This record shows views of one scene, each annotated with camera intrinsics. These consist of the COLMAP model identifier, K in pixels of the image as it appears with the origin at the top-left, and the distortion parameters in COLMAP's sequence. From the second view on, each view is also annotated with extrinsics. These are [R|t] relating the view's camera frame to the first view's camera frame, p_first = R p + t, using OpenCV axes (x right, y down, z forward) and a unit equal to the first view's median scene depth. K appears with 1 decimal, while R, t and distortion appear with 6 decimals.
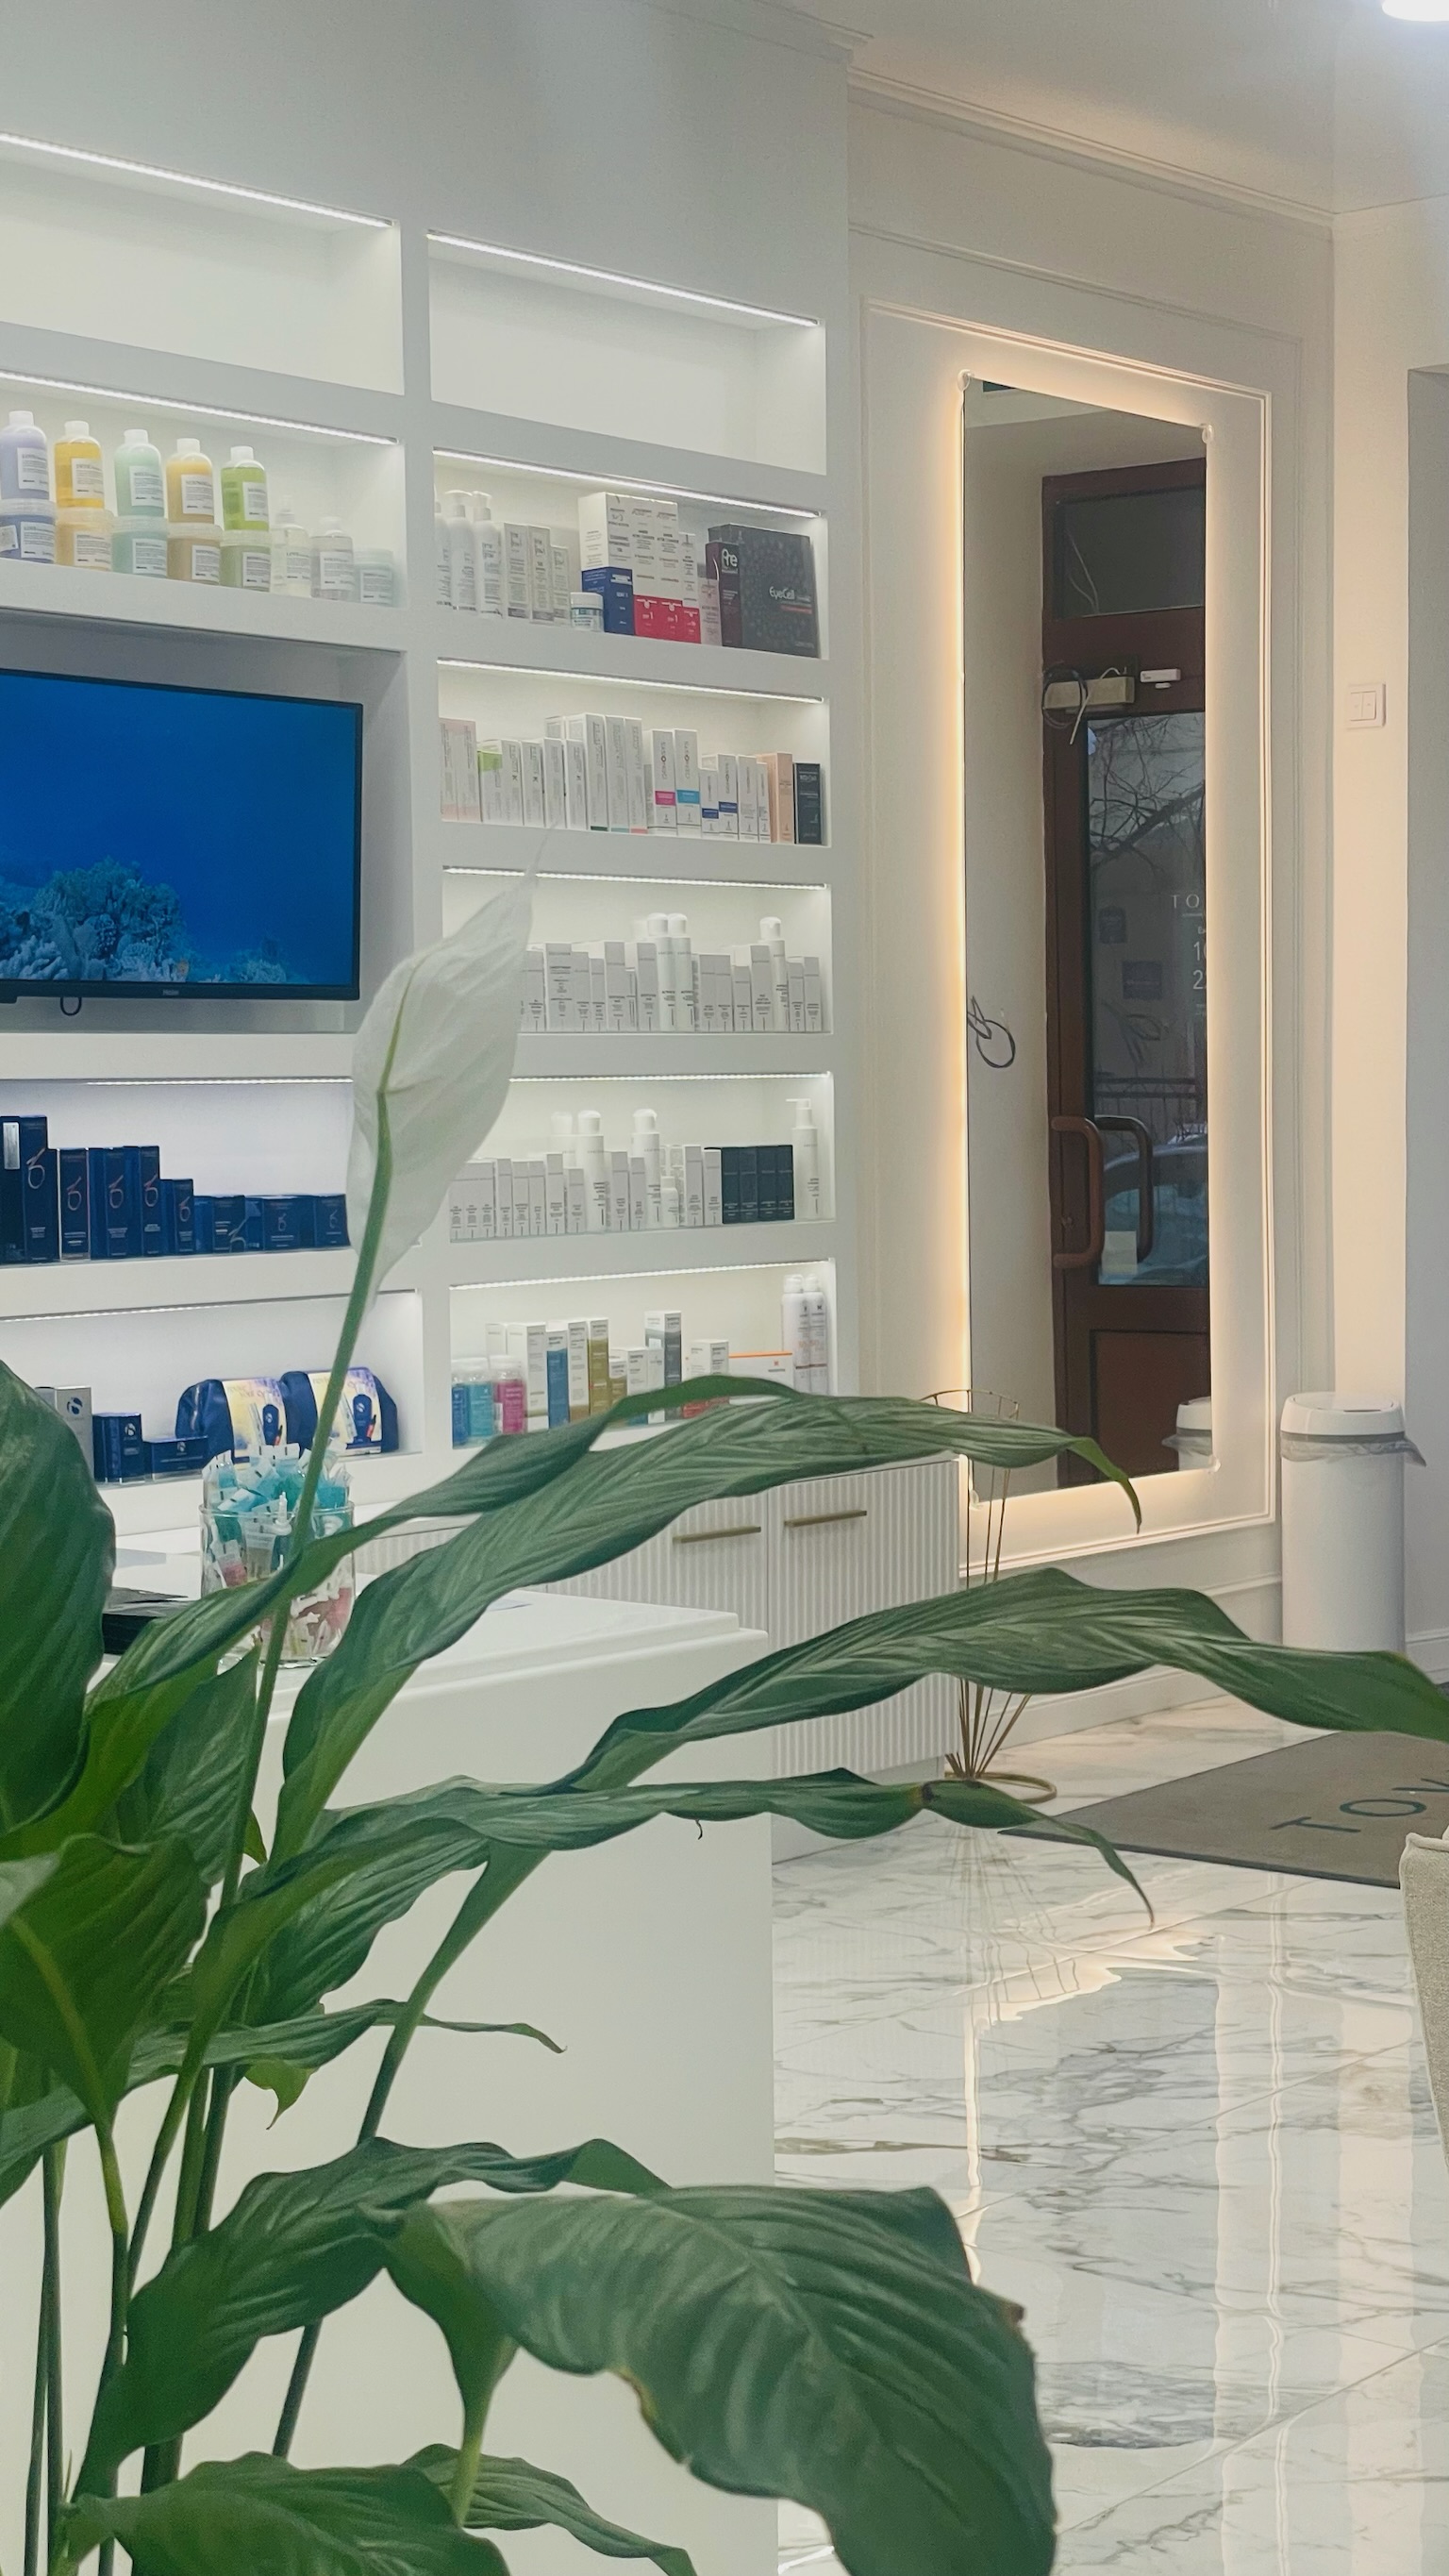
lens RADIAL K [[3896.7, 0, 724.5], [0, 3896.7, 1288.0], [0, 0, 1]] dist [-0.014013, 1.127127]
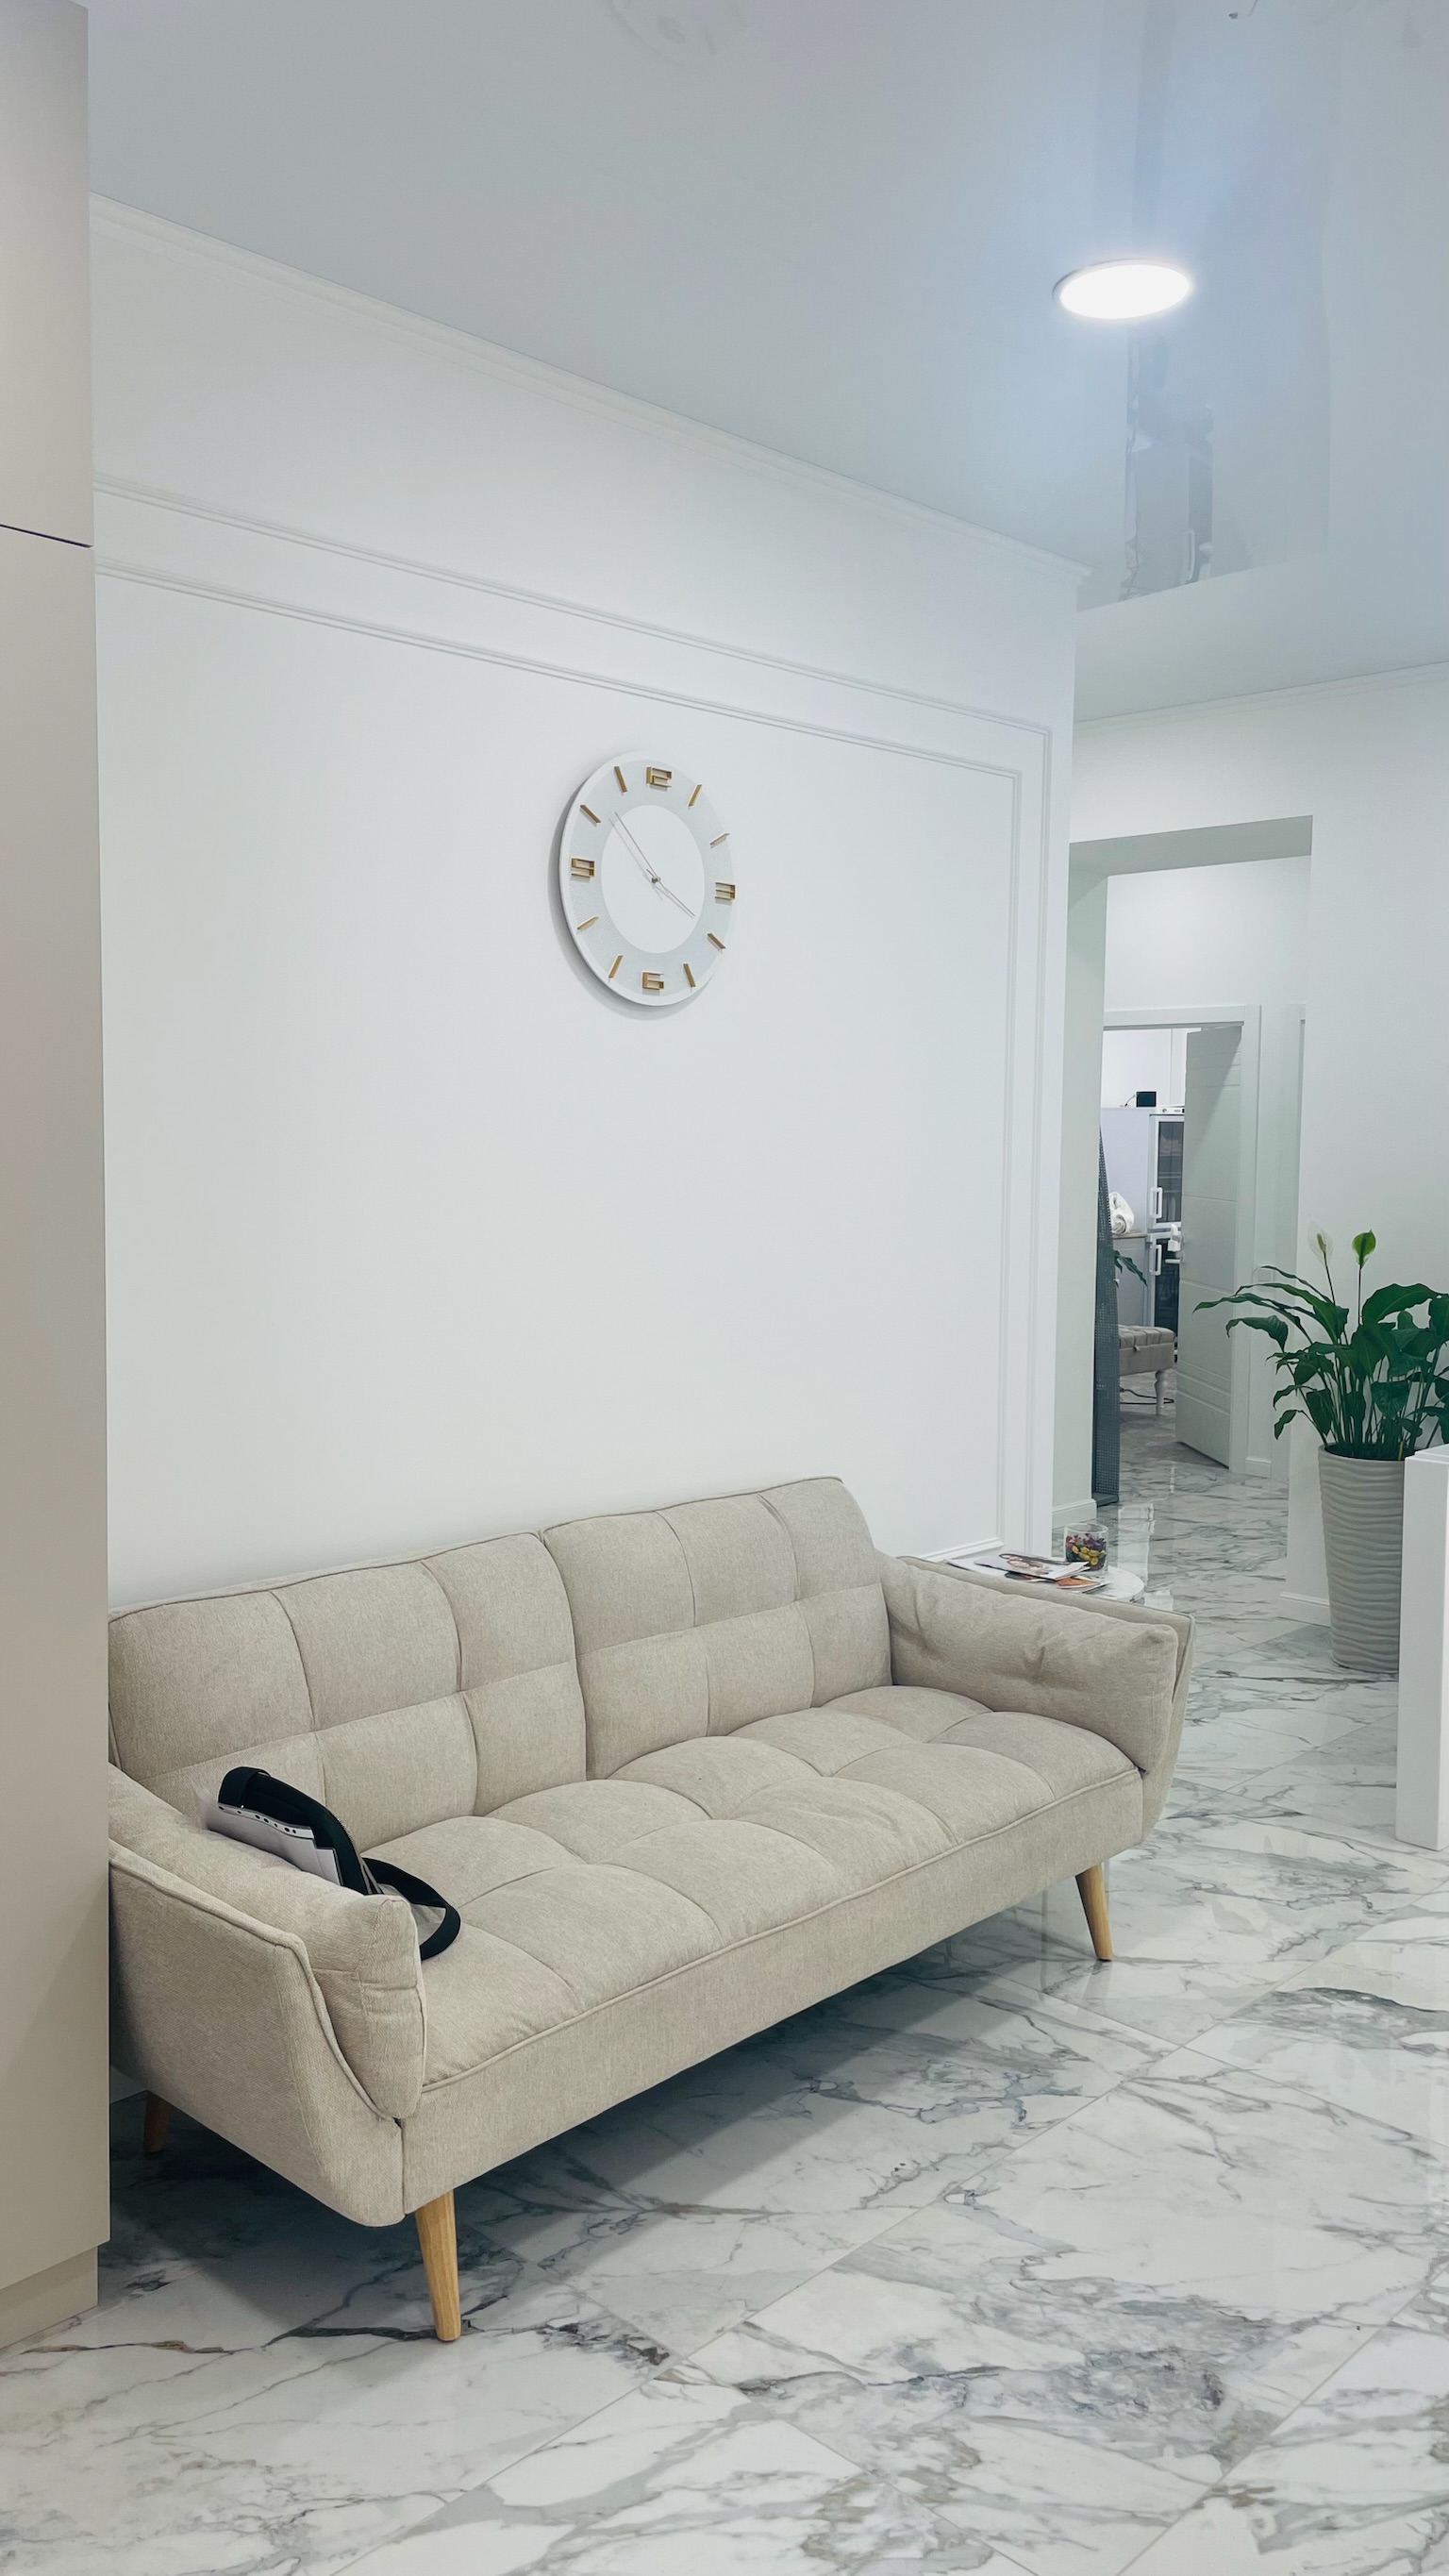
lens RADIAL K [[1949.8, 0, 706.6], [0, 1949.8, 1266.8], [0, 0, 1]] dist [0.102649, -0.146158]
pose [[-0.997010, -0.002598, 0.077232, 0.203728], [0.007063, 0.992189, 0.124545, -0.120657], [-0.076952, 0.124718, -0.989204, 1.173964]]
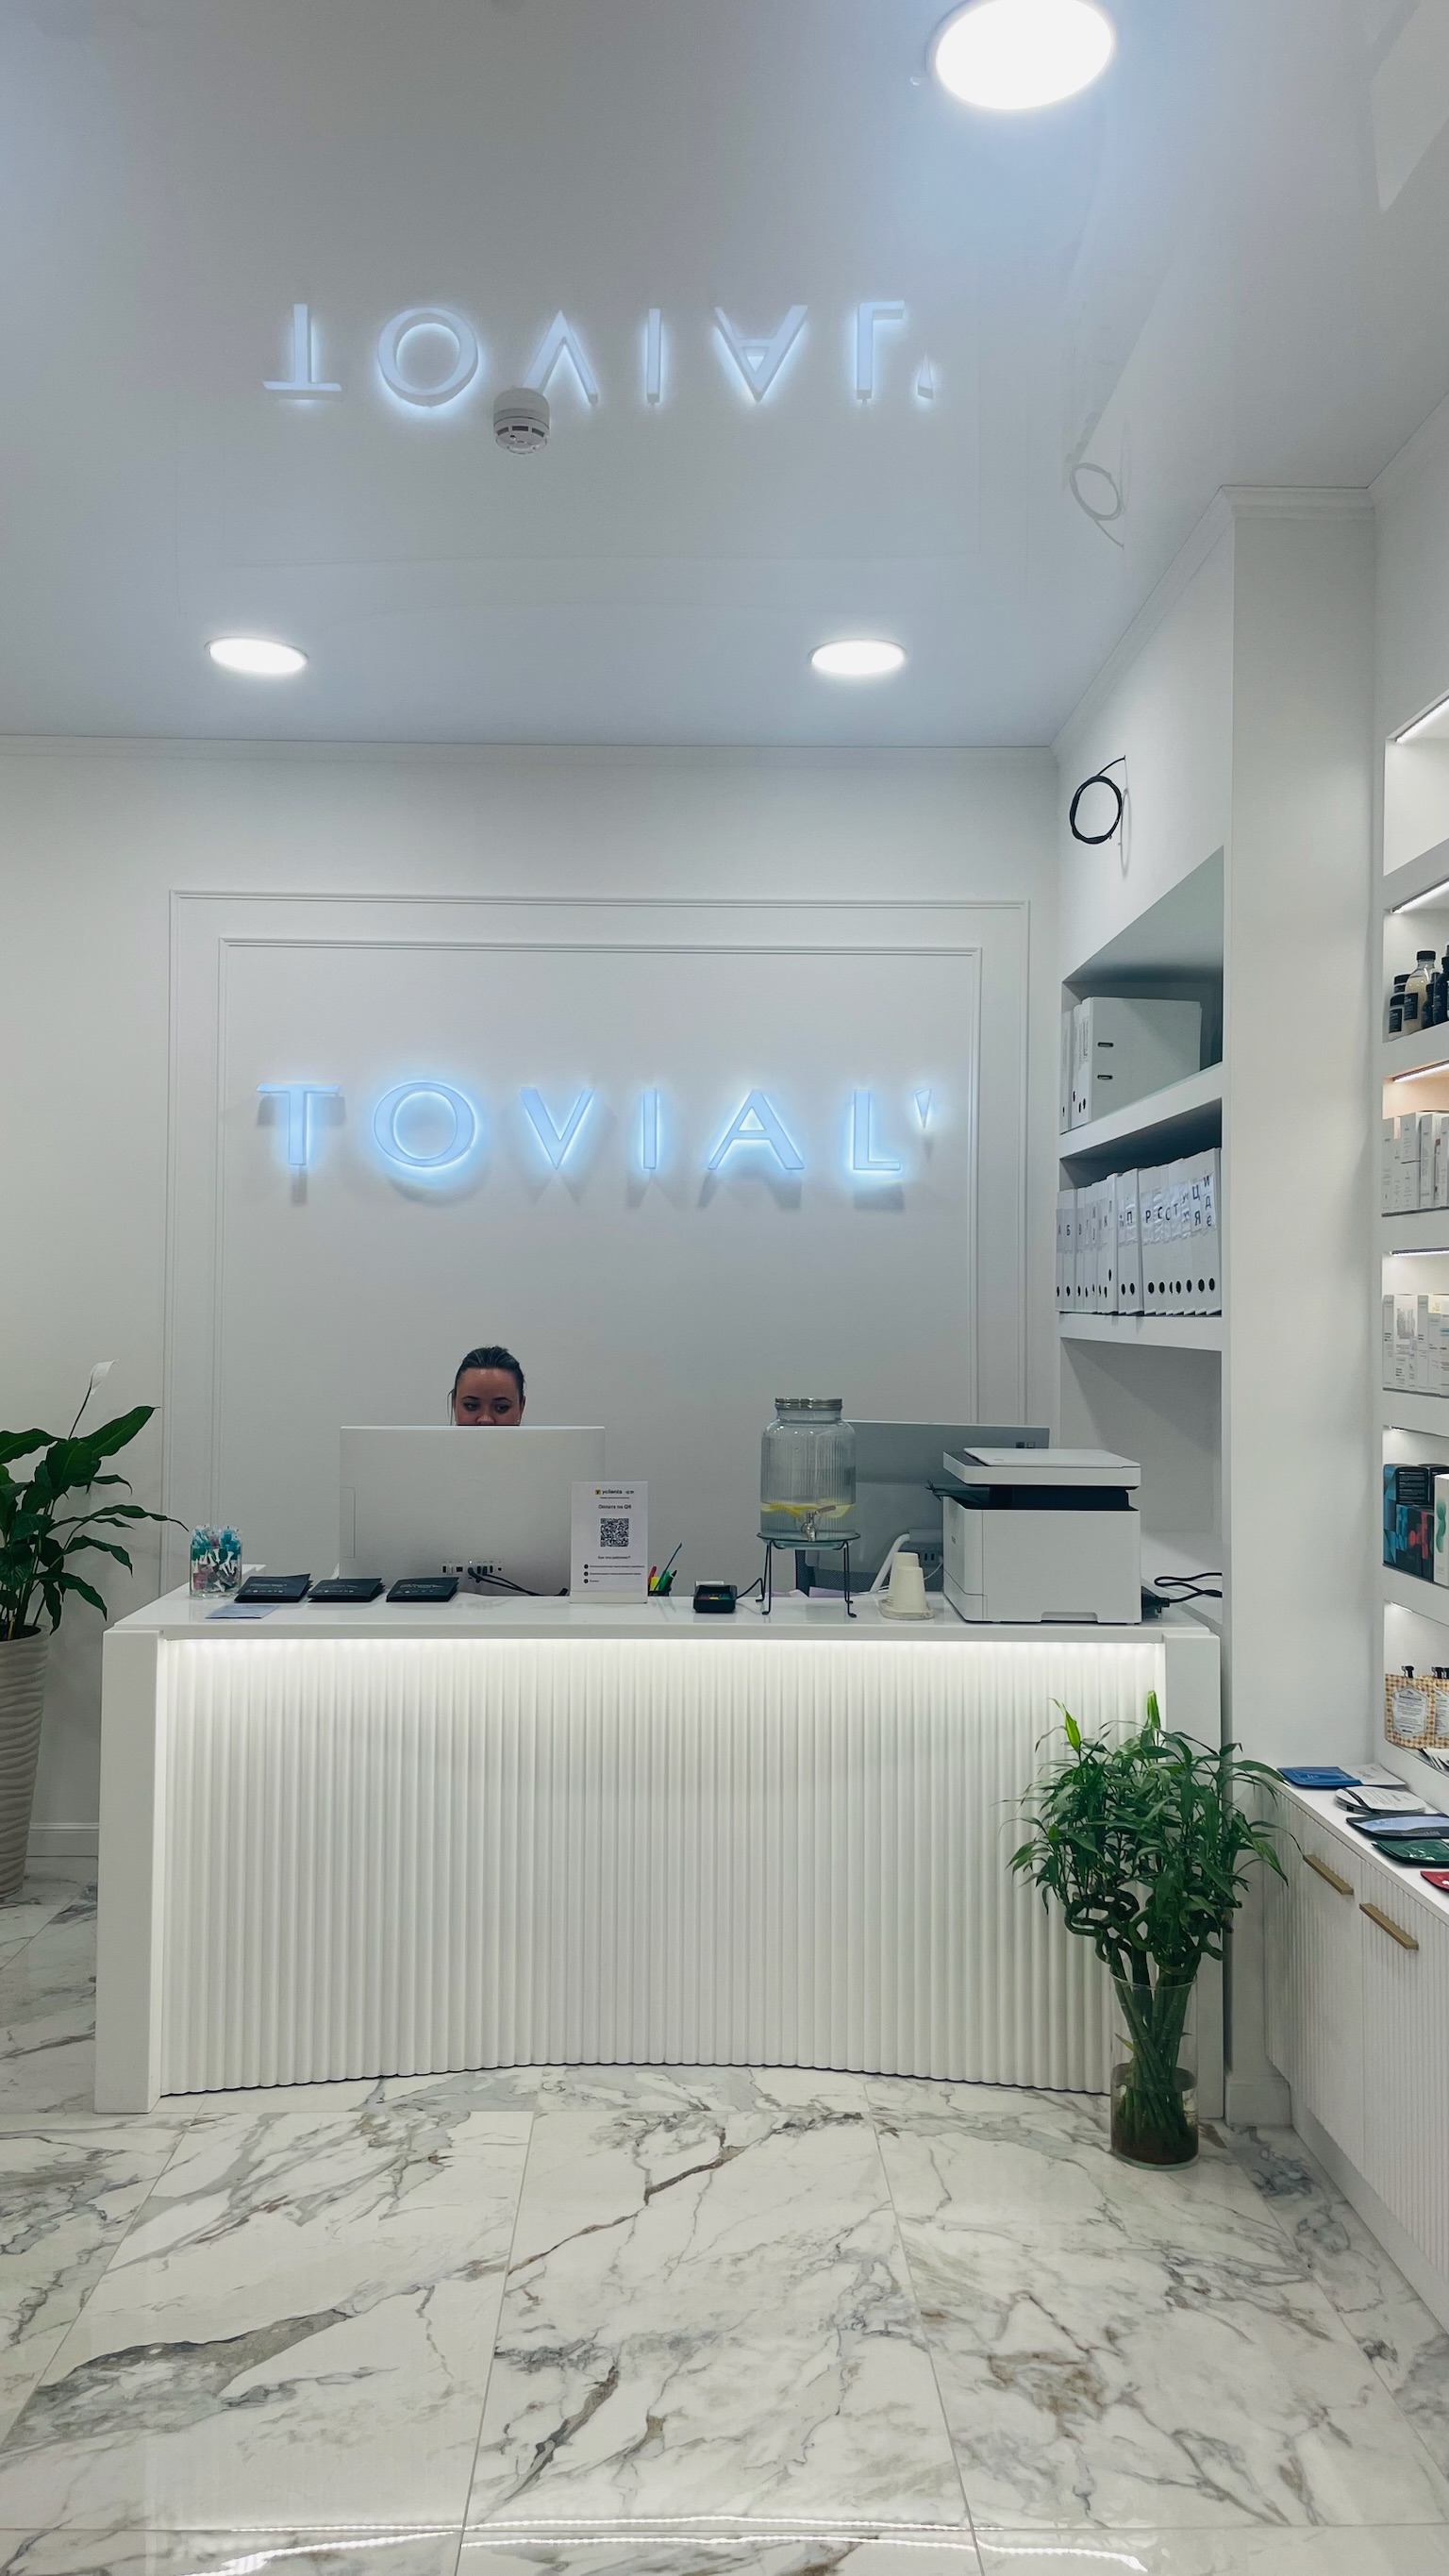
lens RADIAL K [[1949.8, 0, 706.6], [0, 1949.8, 1266.8], [0, 0, 1]] dist [0.102649, -0.146158]
pose [[-0.758462, -0.005417, -0.651695, 0.253763], [-0.032712, 0.999021, 0.029767, -0.093397], [0.650896, 0.043895, -0.757897, 1.013502]]
